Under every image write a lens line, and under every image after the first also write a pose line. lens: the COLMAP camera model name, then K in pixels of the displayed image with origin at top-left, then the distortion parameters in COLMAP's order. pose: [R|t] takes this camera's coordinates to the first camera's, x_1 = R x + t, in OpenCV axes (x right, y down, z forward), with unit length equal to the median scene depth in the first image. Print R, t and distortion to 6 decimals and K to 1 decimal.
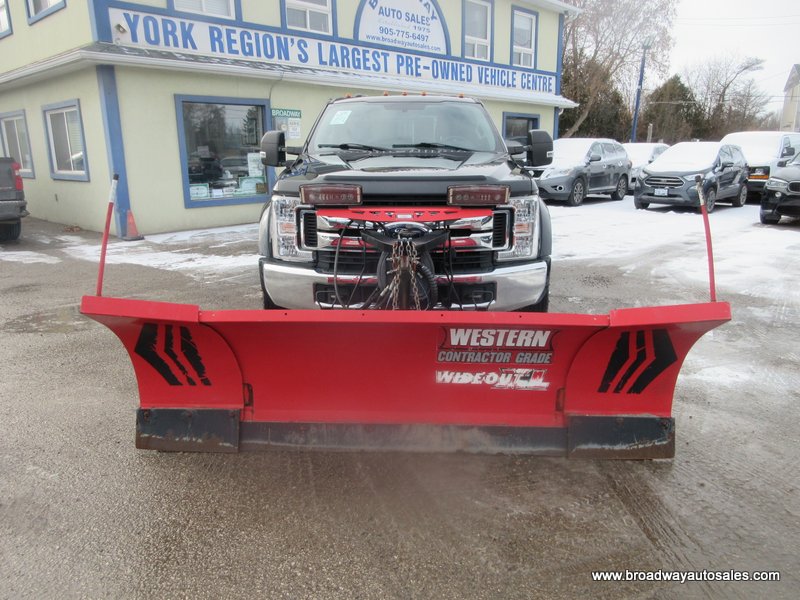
lens RADIAL K [[608.0, 0, 407.8], [0, 608.0, 297.7], [0, 0, 1]] dist [0.001184, 0.008264]
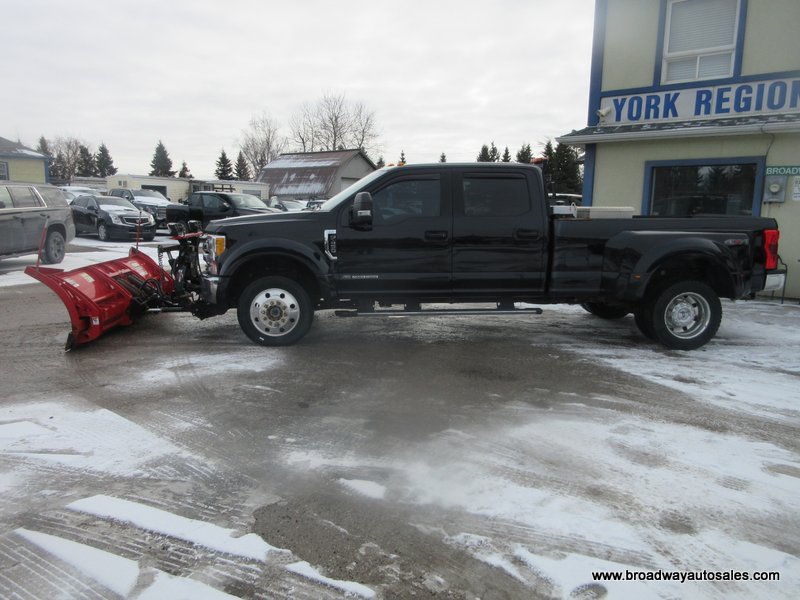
lens RADIAL K [[608.0, 0, 394.7], [0, 608.0, 302.2], [0, 0, 1]] dist [0.001184, 0.008264]
pose [[0.079797, 0.160480, -0.983808, 0.658577], [-0.251448, 0.958279, 0.135921, -0.119826], [0.964576, 0.236530, 0.116821, 0.469541]]
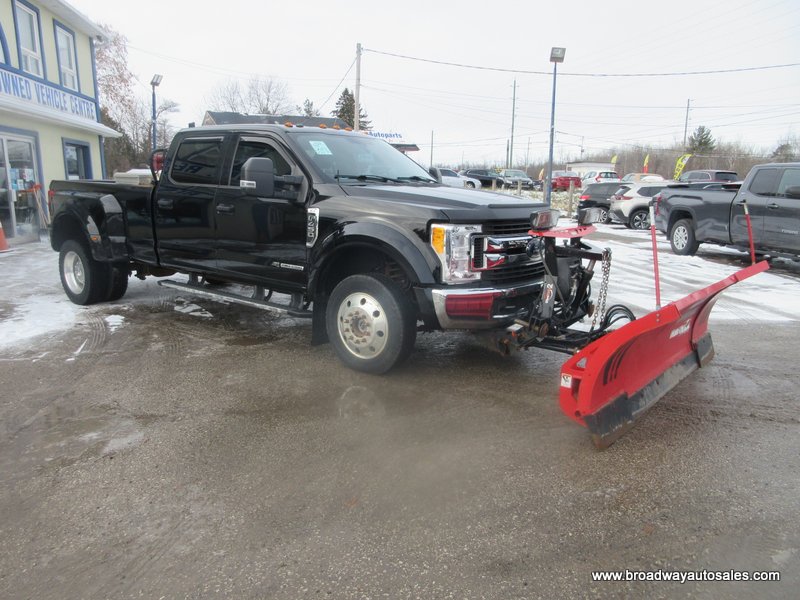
lens RADIAL K [[608.0, 0, 396.3], [0, 608.0, 300.3], [0, 0, 1]] dist [0.001184, 0.008264]
pose [[0.618012, -0.136291, 0.774265, -0.414130], [0.172416, 0.984379, 0.035656, -0.033230], [-0.767030, 0.111459, 0.631856, 0.154200]]
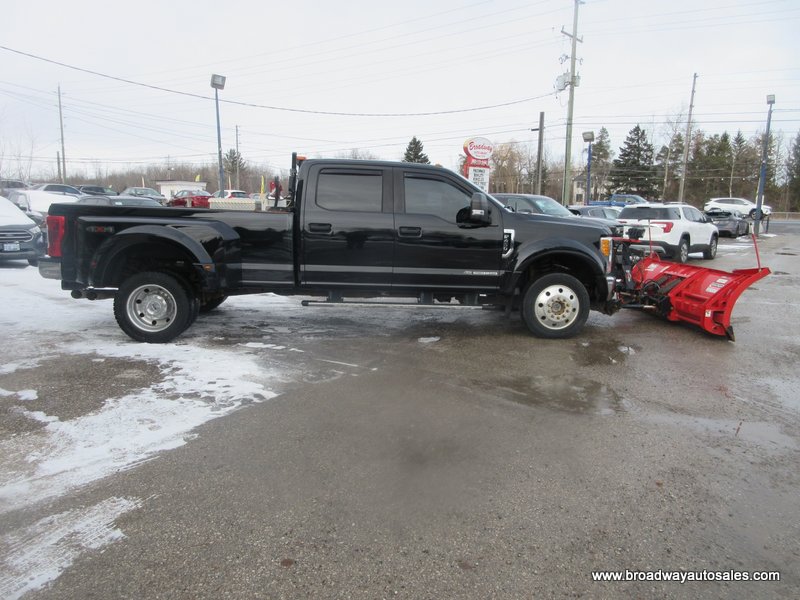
lens RADIAL K [[608.0, 0, 397.6], [0, 608.0, 300.8], [0, 0, 1]] dist [0.001184, 0.008264]
pose [[-0.077621, -0.148160, 0.985913, -0.701035], [0.220255, 0.961914, 0.161894, -0.146146], [-0.972349, 0.229718, -0.042032, 0.615142]]
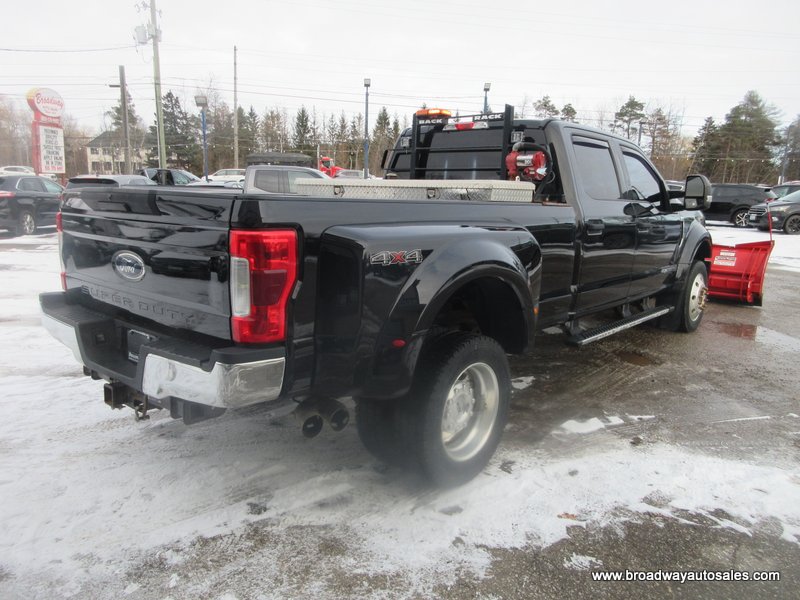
lens RADIAL K [[608.0, 0, 396.1], [0, 608.0, 300.0], [0, 0, 1]] dist [0.001184, 0.008264]
pose [[-0.756223, -0.130777, 0.641111, -0.257276], [0.140381, 0.924578, 0.354187, -0.248652], [-0.639077, 0.357844, -0.680829, 1.015125]]
